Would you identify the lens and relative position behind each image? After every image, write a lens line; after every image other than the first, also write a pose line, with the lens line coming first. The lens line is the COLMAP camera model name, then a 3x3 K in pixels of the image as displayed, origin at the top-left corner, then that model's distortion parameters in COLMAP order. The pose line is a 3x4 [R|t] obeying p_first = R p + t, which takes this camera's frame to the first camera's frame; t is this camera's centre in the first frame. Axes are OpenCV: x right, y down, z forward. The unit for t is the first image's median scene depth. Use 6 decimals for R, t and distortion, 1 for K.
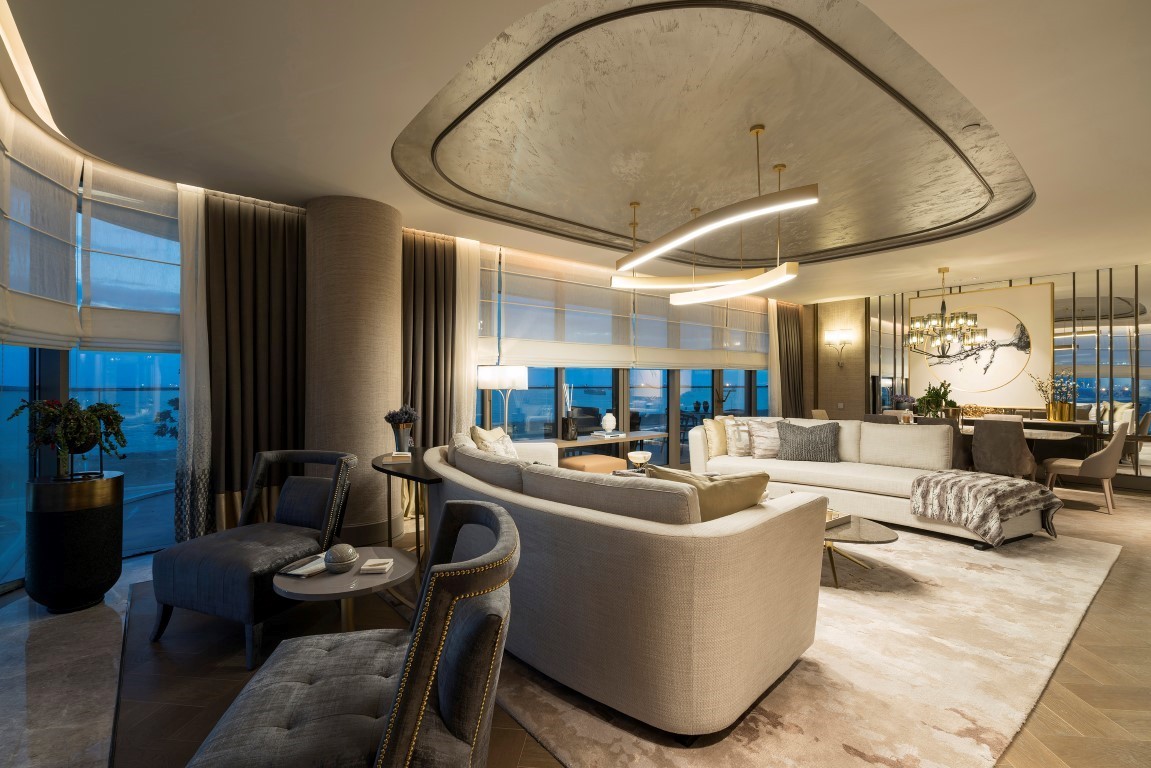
lens RADIAL K [[526.1, 0, 572.0], [0, 526.1, 383.5], [0, 0, 1]] dist [0.000475, 0.000020]
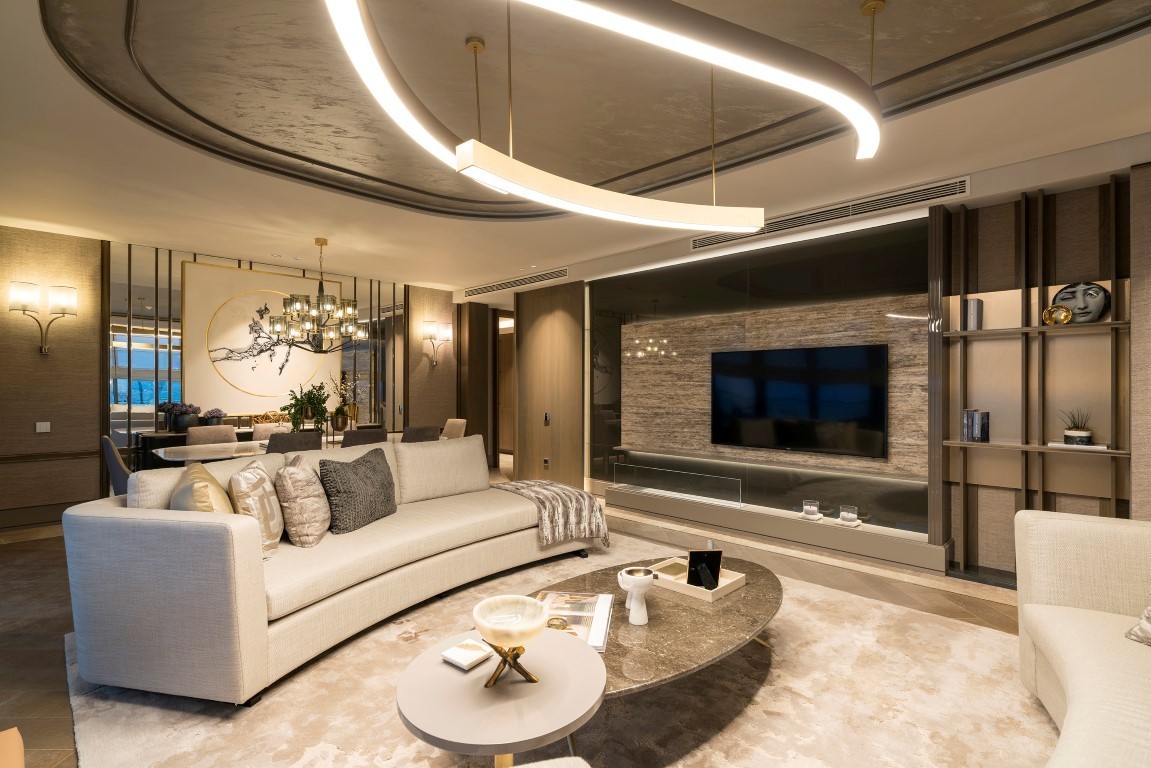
lens RADIAL K [[541.6, 0, 572.5], [0, 541.6, 383.5], [0, 0, 1]] dist [-0.009944, 0.000208]
pose [[-0.111106, 0.007684, 0.993779, -0.118770], [0.000473, 0.999970, -0.007679, 0.002646], [-0.993808, -0.000383, -0.111107, 0.638131]]
